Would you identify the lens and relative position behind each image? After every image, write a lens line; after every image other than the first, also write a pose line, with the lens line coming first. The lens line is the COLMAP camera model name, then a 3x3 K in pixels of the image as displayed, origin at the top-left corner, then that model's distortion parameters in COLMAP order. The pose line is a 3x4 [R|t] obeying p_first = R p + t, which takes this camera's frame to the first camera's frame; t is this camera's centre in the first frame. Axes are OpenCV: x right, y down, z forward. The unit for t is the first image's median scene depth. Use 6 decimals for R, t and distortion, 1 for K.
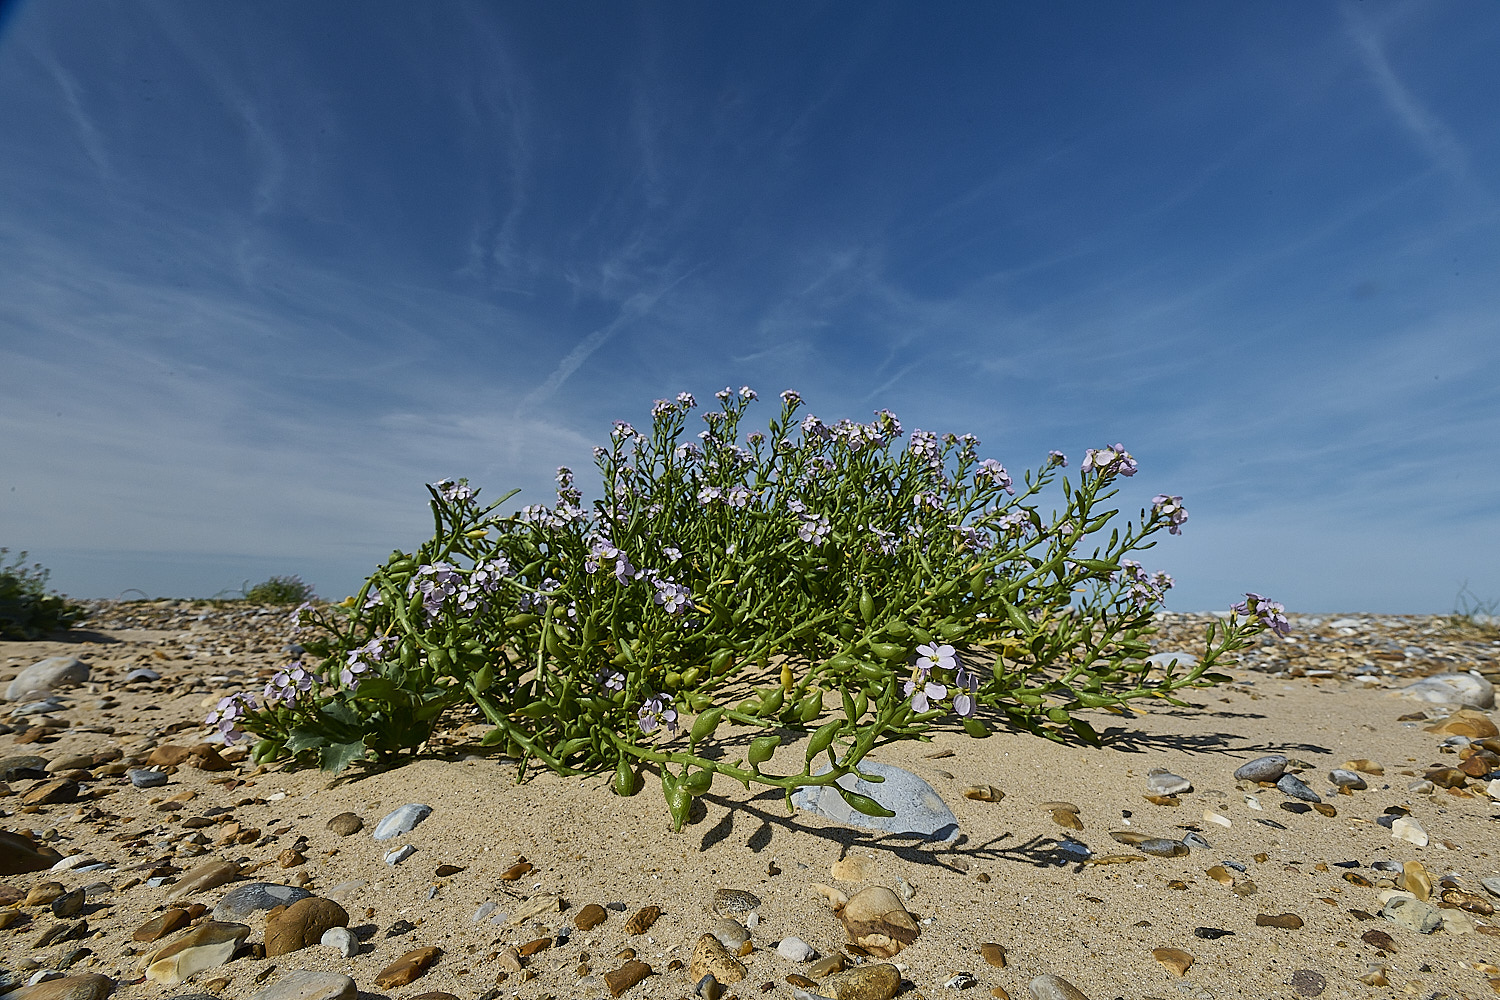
lens RADIAL K [[739.8, 0, 747.0], [0, 739.8, 549.5], [0, 0, 1]] dist [0.030377, -0.017616]
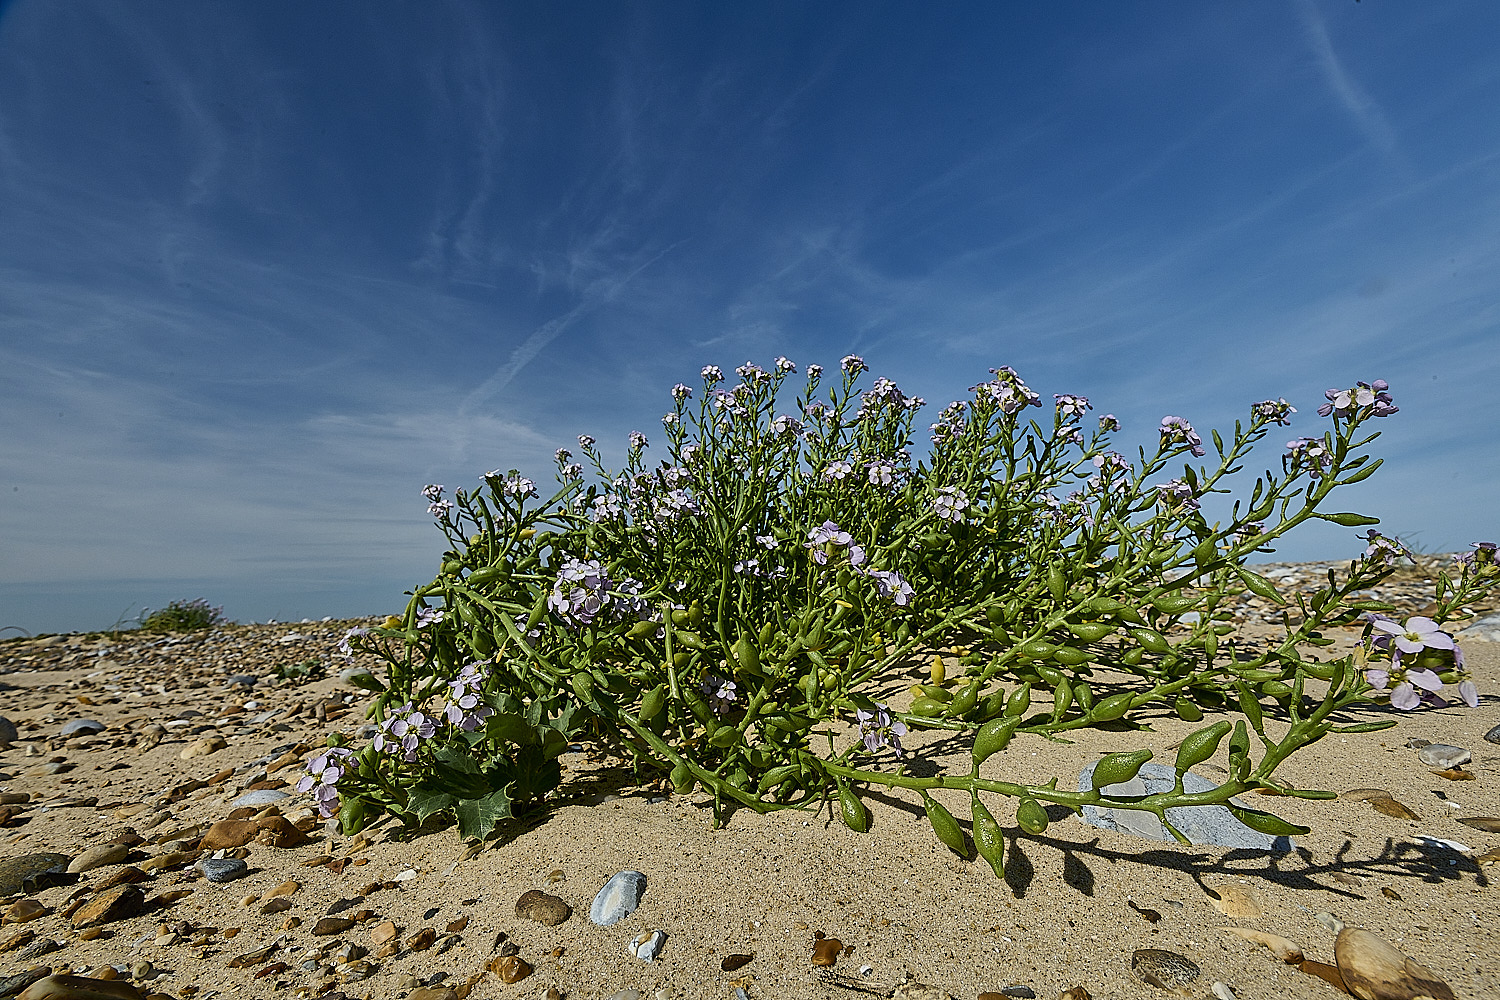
lens RADIAL K [[741.8, 0, 750.0], [0, 741.8, 500.0], [0, 0, 1]] dist [0.003191, -0.001241]
pose [[0.992129, -0.055461, 0.112268, -0.108157], [0.061199, 0.996955, -0.048330, -0.001225], [-0.109246, 0.054820, 0.992502, 0.052449]]
